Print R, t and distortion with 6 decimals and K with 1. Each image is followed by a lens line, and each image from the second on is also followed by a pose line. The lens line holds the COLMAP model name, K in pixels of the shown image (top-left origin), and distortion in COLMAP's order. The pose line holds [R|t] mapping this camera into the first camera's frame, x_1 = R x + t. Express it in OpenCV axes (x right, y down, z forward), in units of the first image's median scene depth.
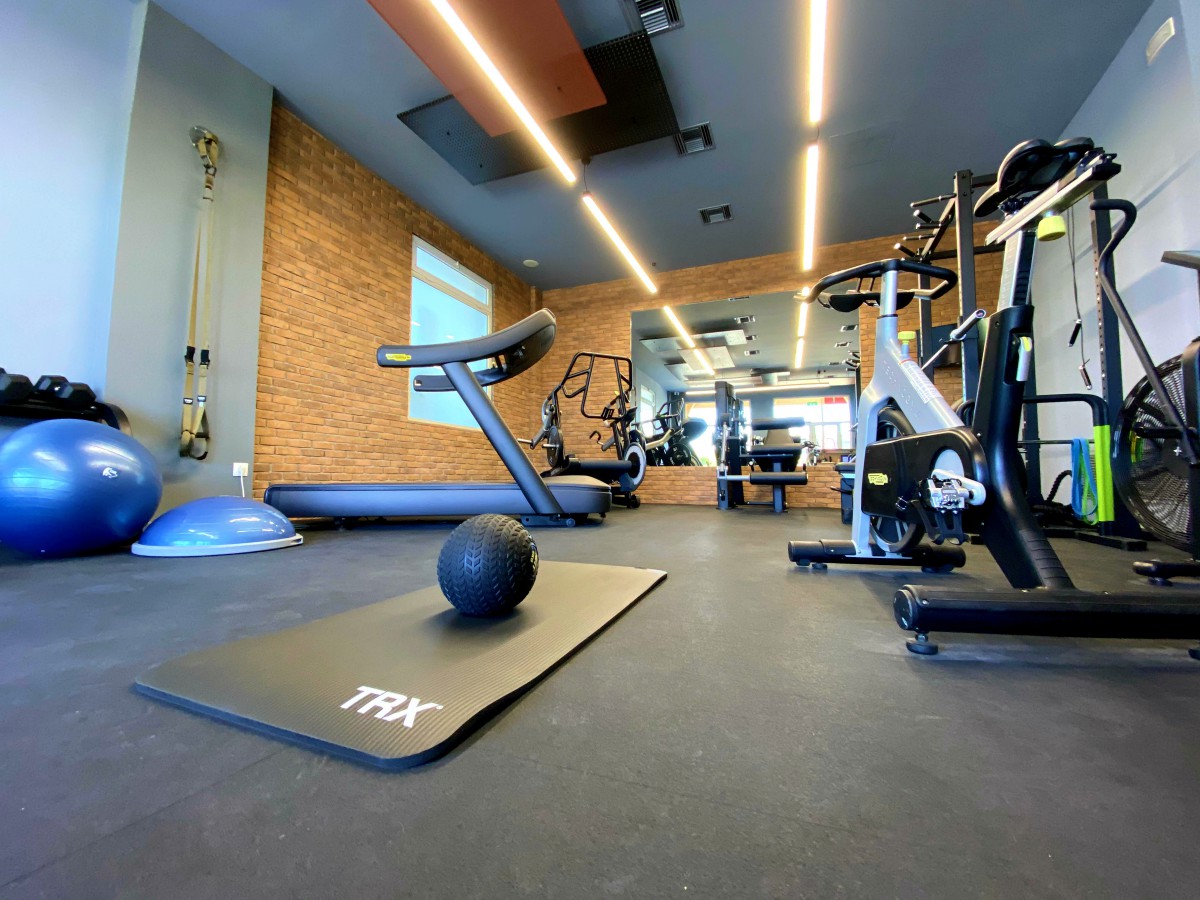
lens RADIAL K [[491.8, 0, 609.8], [0, 491.8, 454.8], [0, 0, 1]] dist [0.000334, -0.003655]
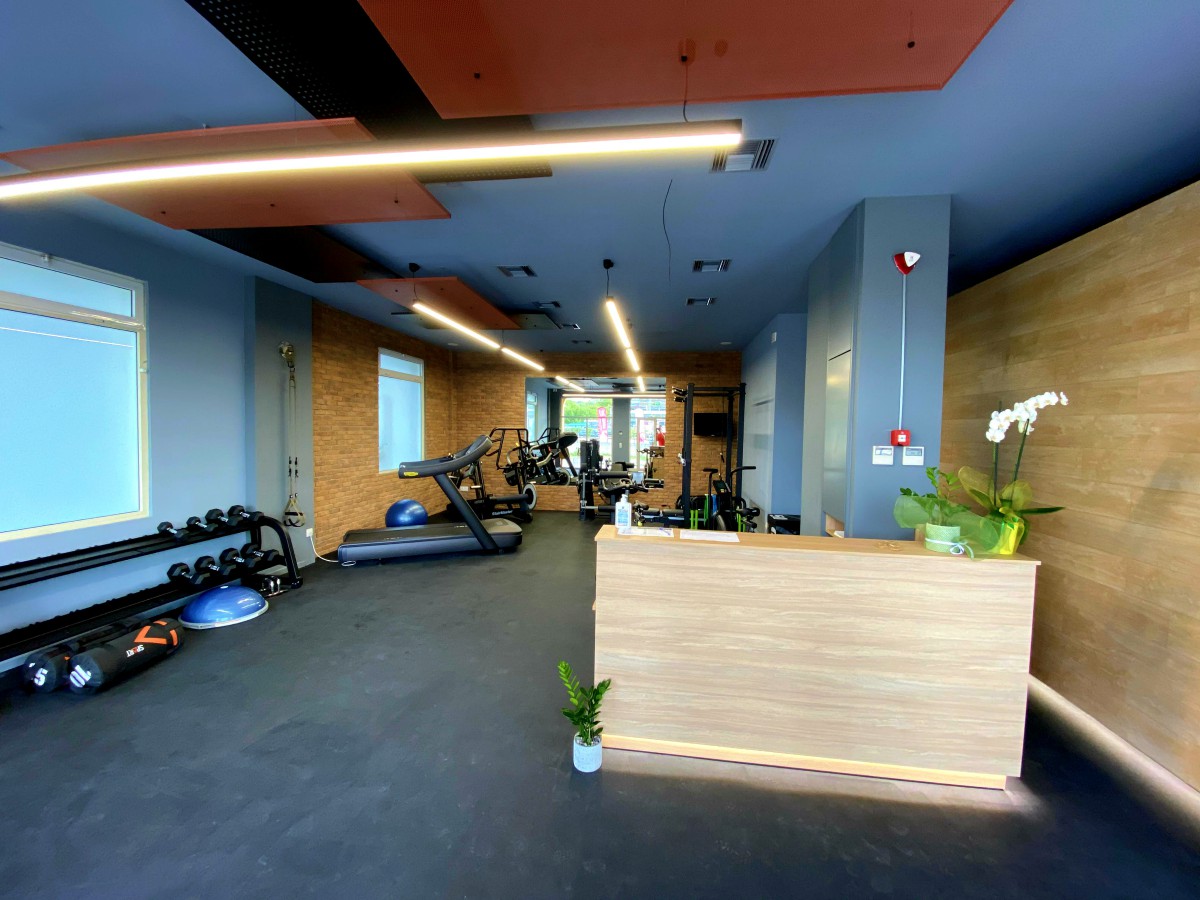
lens RADIAL K [[491.8, 0, 618.6], [0, 491.8, 448.9], [0, 0, 1]] dist [0.000334, -0.003655]
pose [[0.963796, -0.001134, 0.266638, -0.102458], [-0.025738, 0.994926, 0.097263, -0.312384], [-0.265395, -0.100604, 0.958876, -0.635530]]
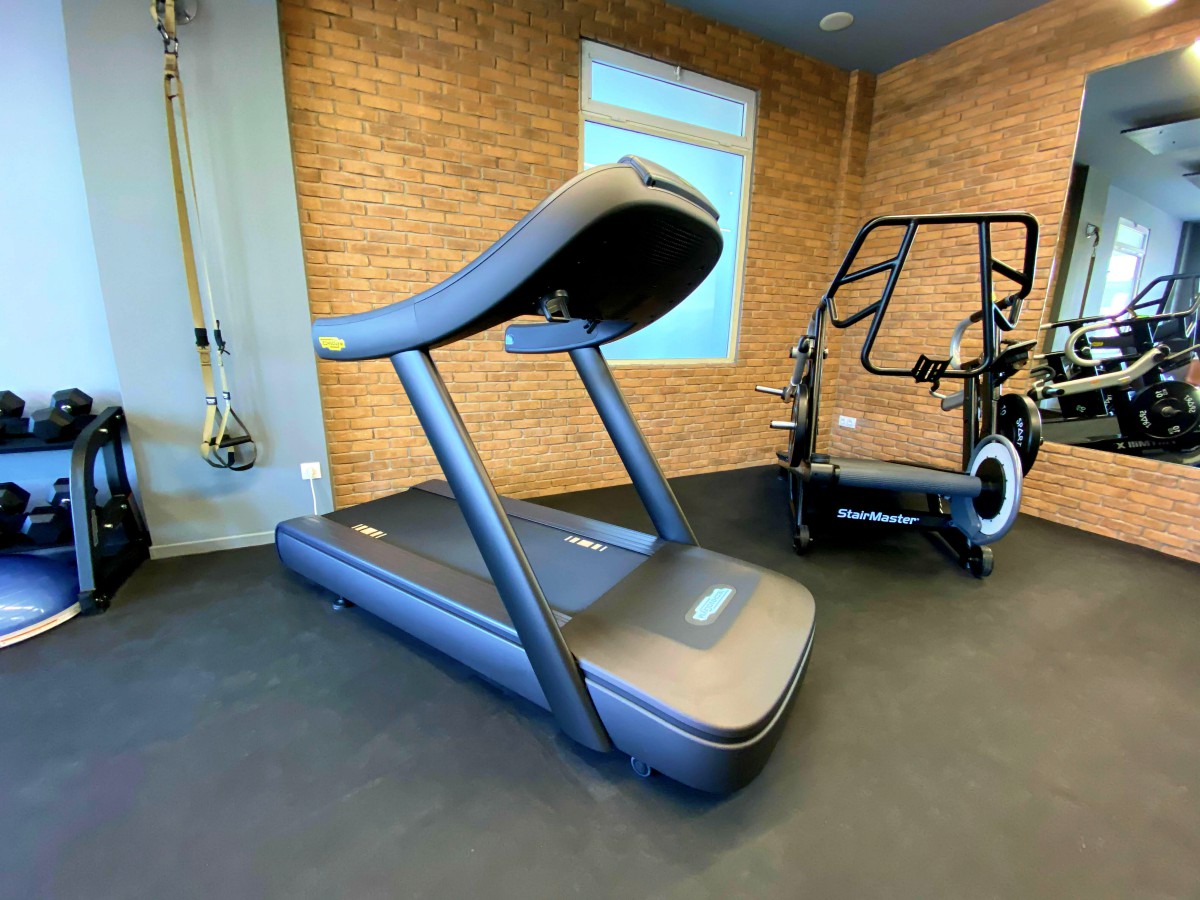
lens RADIAL K [[491.8, 0, 603.4], [0, 491.8, 445.4], [0, 0, 1]] dist [0.000334, -0.003655]
pose [[0.745951, 0.161636, -0.646089, 0.072470], [0.022109, 0.963558, 0.266585, -0.142069], [0.665634, -0.213144, 0.715193, 0.505722]]
